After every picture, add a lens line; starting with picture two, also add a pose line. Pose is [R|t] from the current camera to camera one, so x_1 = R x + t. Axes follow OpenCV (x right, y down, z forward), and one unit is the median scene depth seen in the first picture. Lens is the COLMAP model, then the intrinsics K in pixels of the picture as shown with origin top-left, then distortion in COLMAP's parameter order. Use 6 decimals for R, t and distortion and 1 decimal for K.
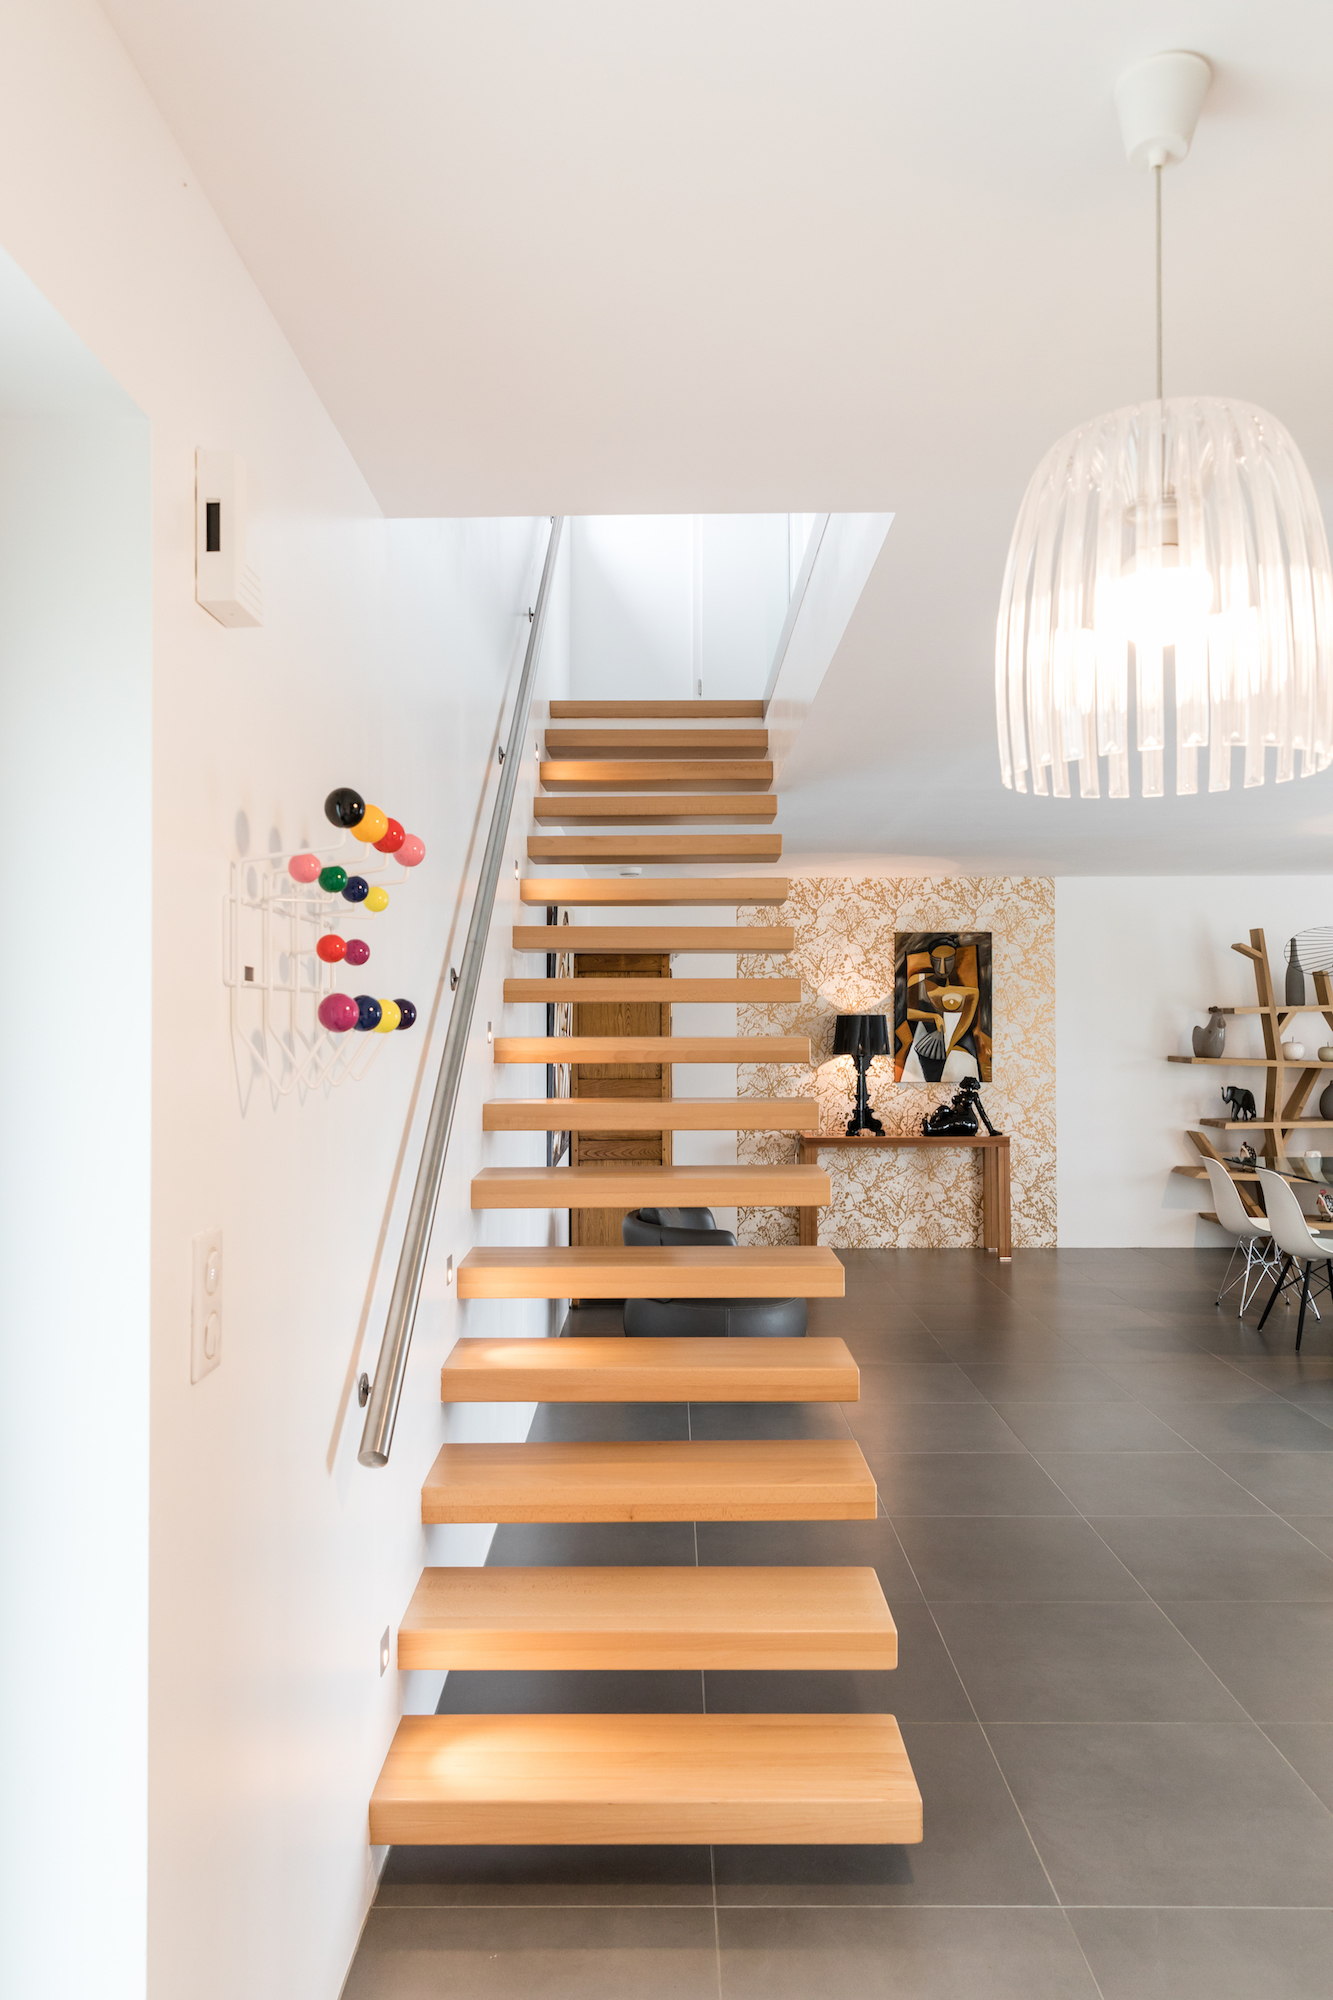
lens RADIAL K [[1332.1, 0, 670.5], [0, 1332.1, 1003.8], [0, 0, 1]] dist [0.024589, -0.000568]
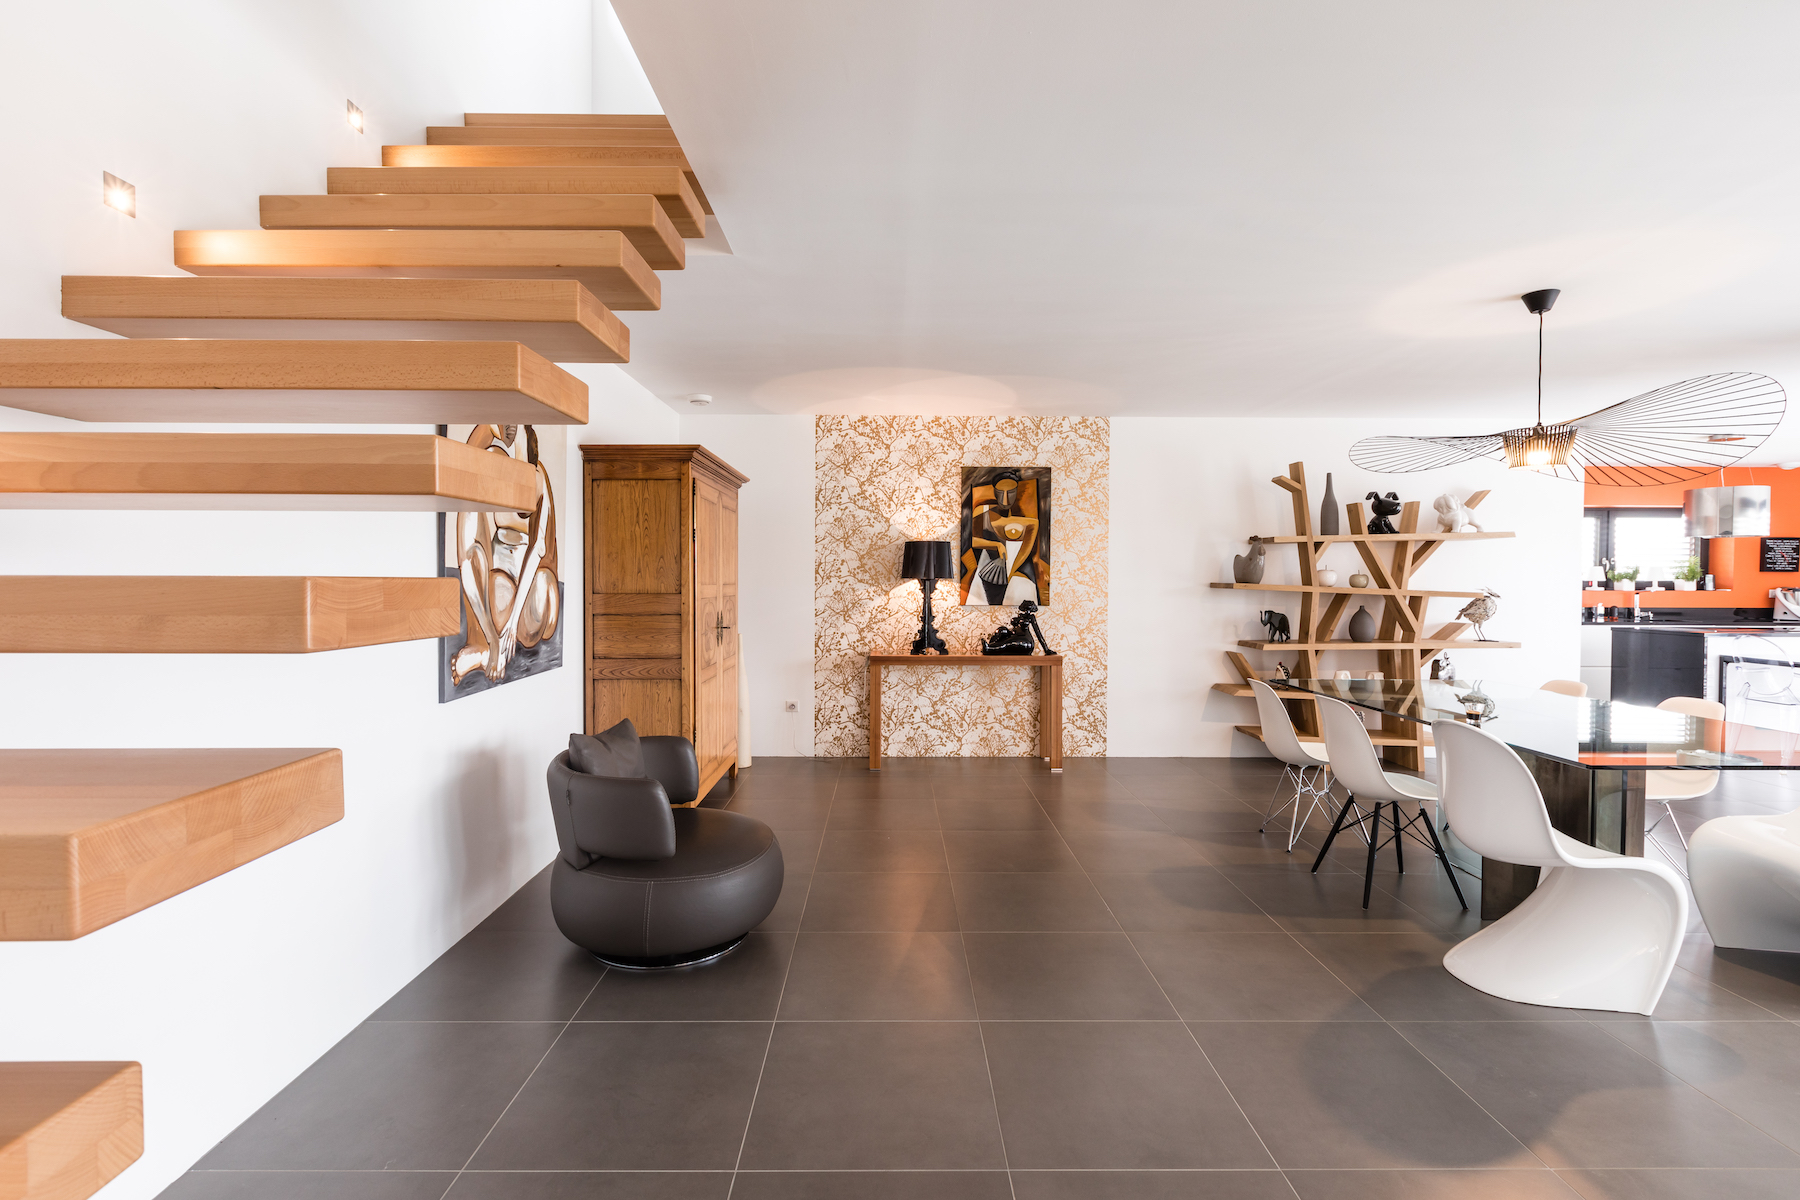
lens RADIAL K [[815.3, 0, 899.7], [0, 815.3, 596.5], [0, 0, 1]] dist [0.002188, -0.001468]
pose [[0.999928, 0.007311, 0.009559, 0.112724], [-0.007618, 0.999443, 0.032483, 0.030594], [-0.009316, -0.032553, 0.999427, 0.337707]]
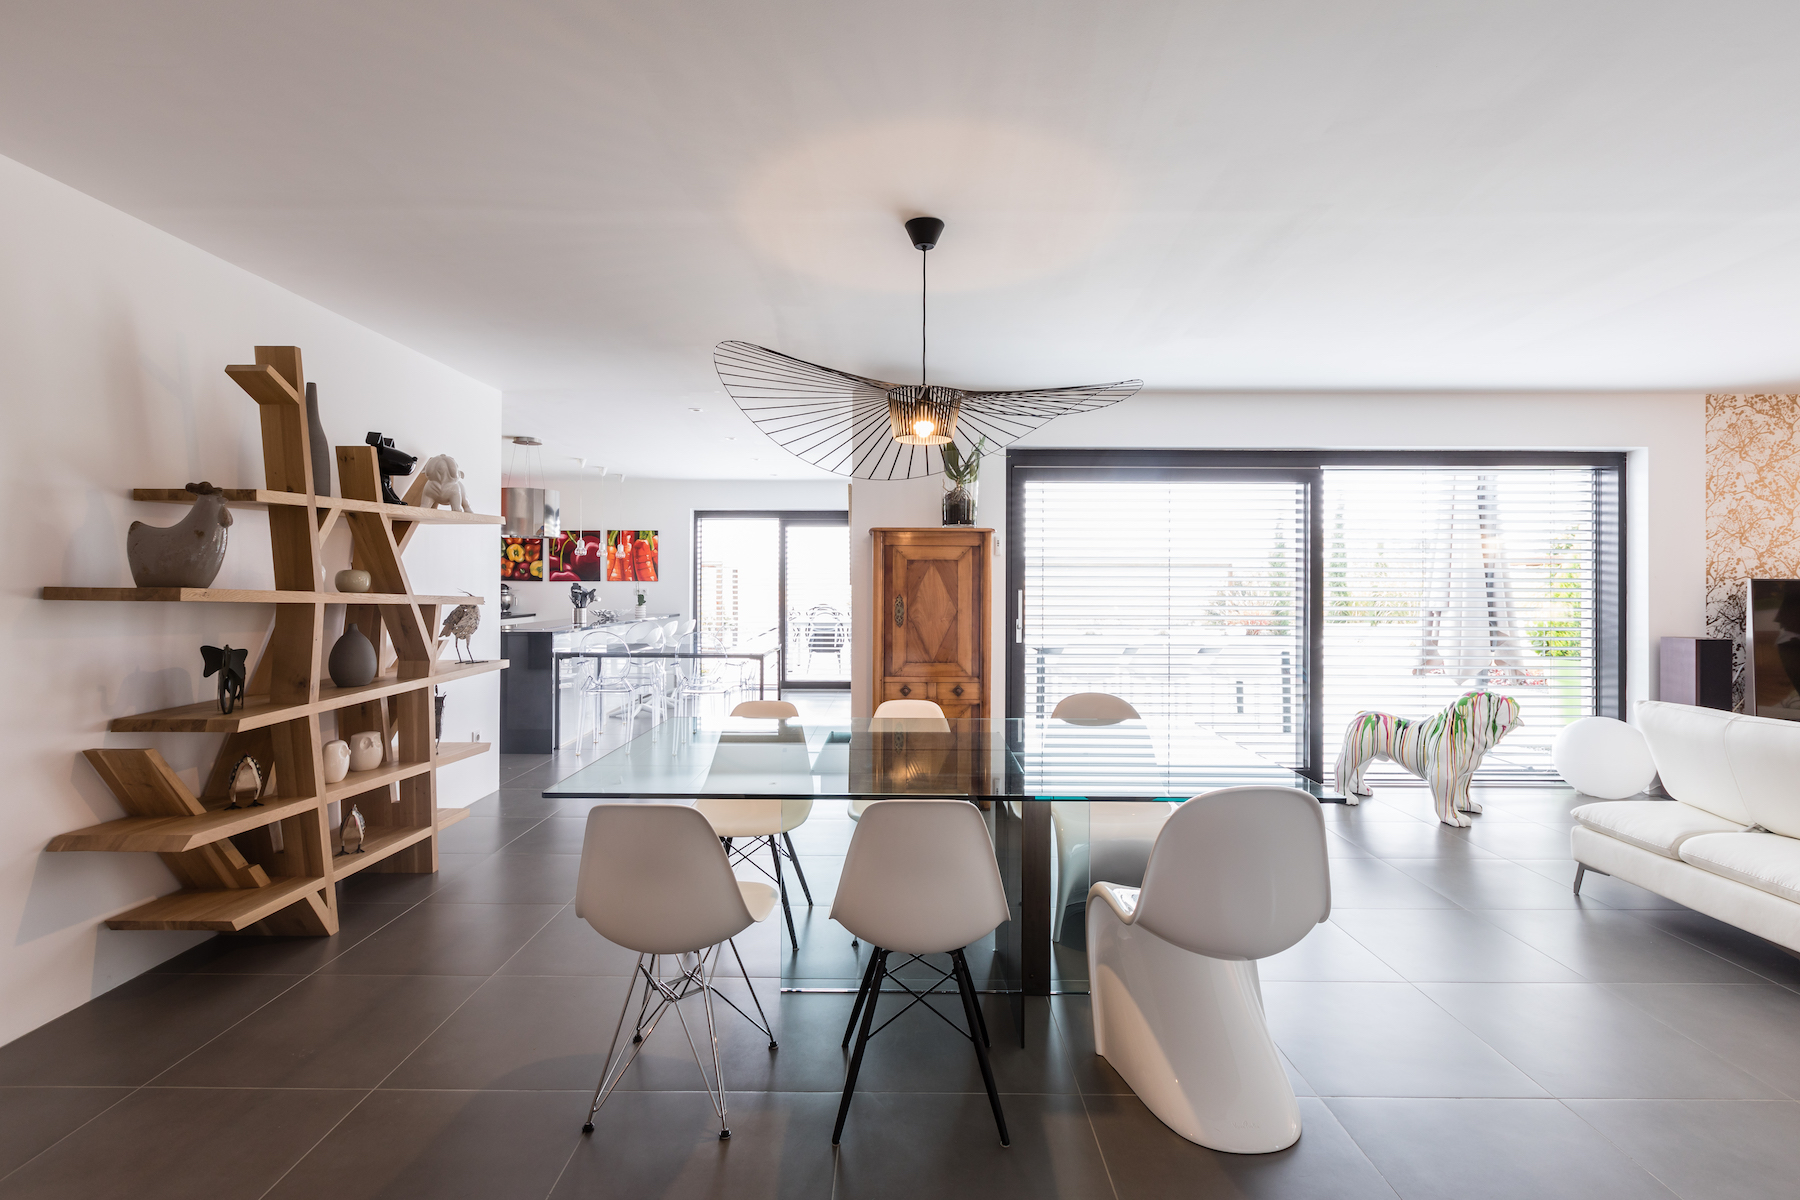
lens RADIAL K [[815.3, 0, 905.7], [0, 815.3, 572.3], [0, 0, 1]] dist [0.002188, -0.001468]
pose [[-0.007333, 0.013155, 0.999887, 0.104244], [-0.008620, 0.999875, -0.013218, 0.035044], [-0.999936, -0.008716, -0.007219, 0.719596]]
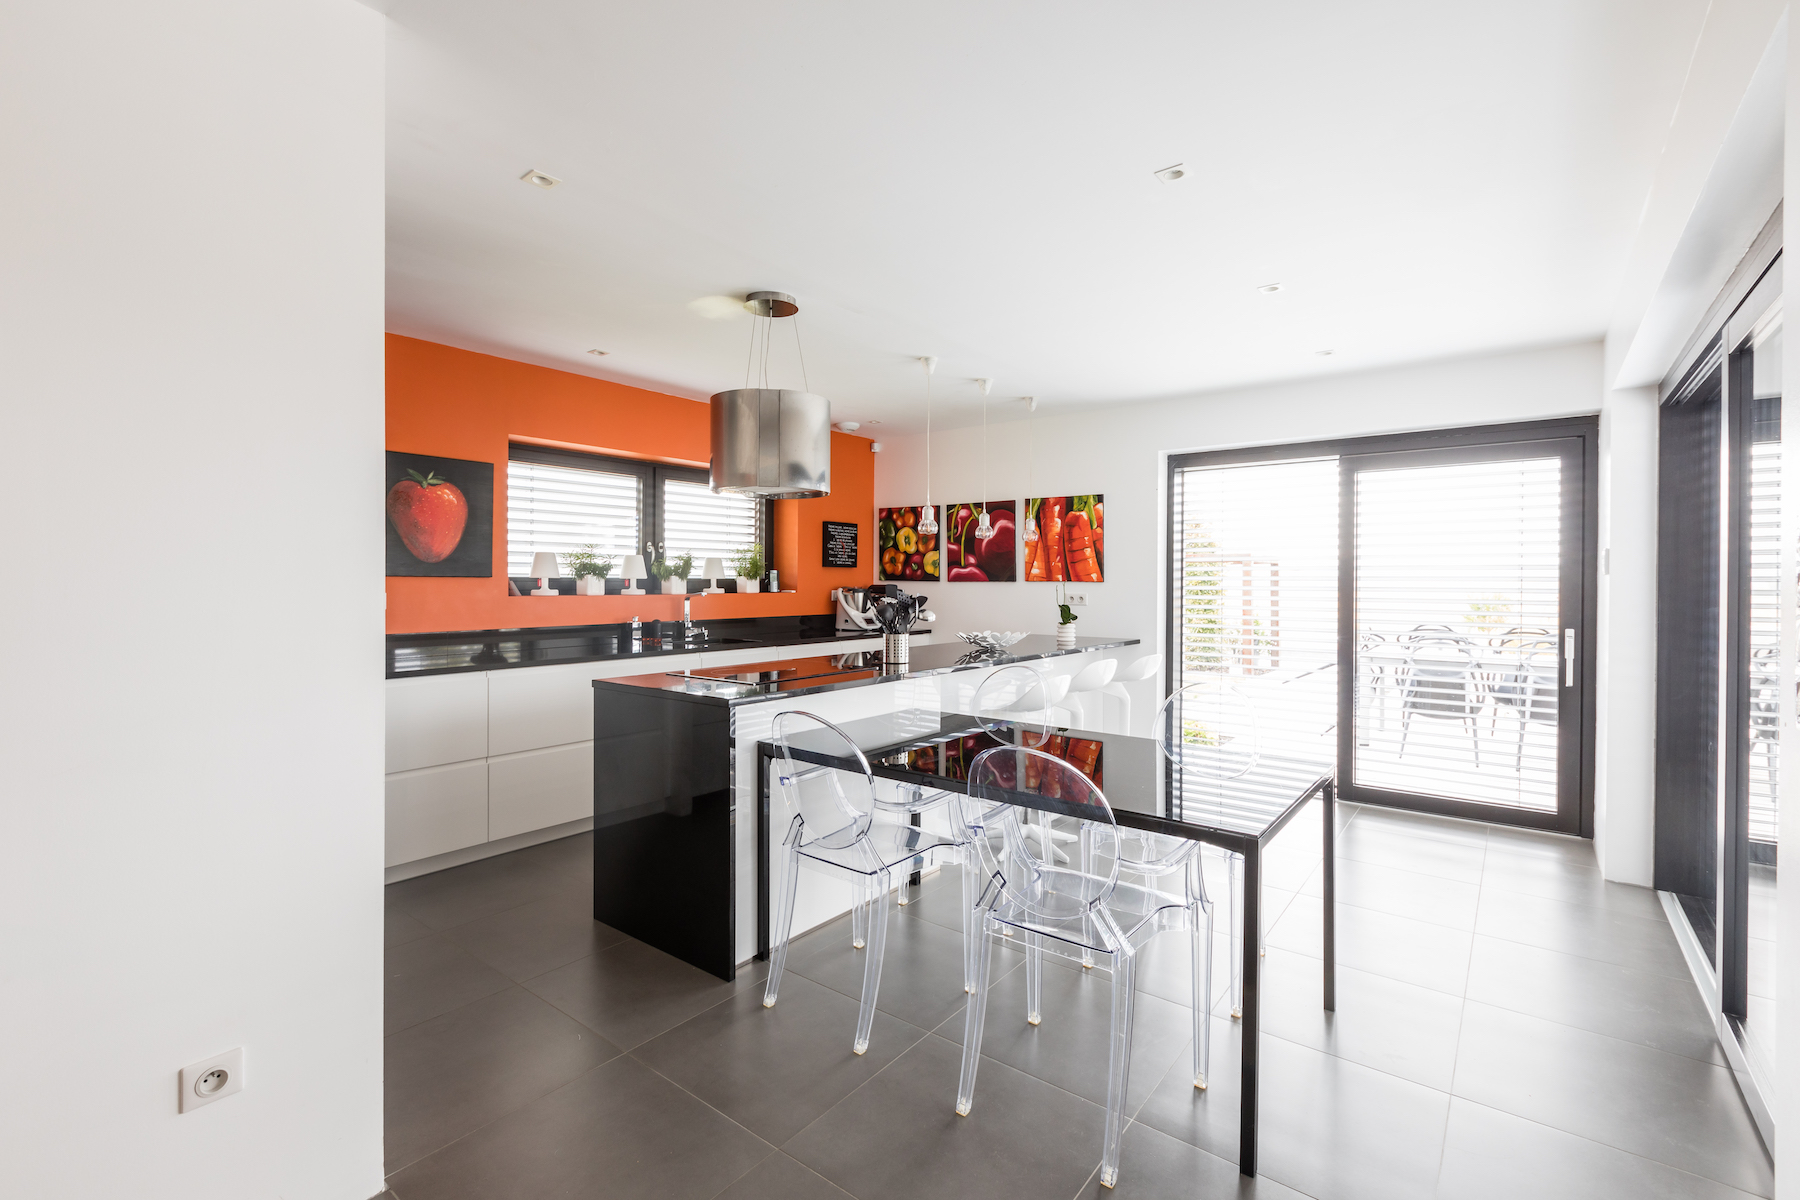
lens RADIAL K [[815.3, 0, 924.1], [0, 815.3, 571.9], [0, 0, 1]] dist [0.002188, -0.001468]
pose [[0.591682, 0.017338, 0.805985, 0.597040], [-0.013490, 0.999842, -0.011605, 0.036398], [-0.806059, -0.004006, 0.591822, 0.781666]]
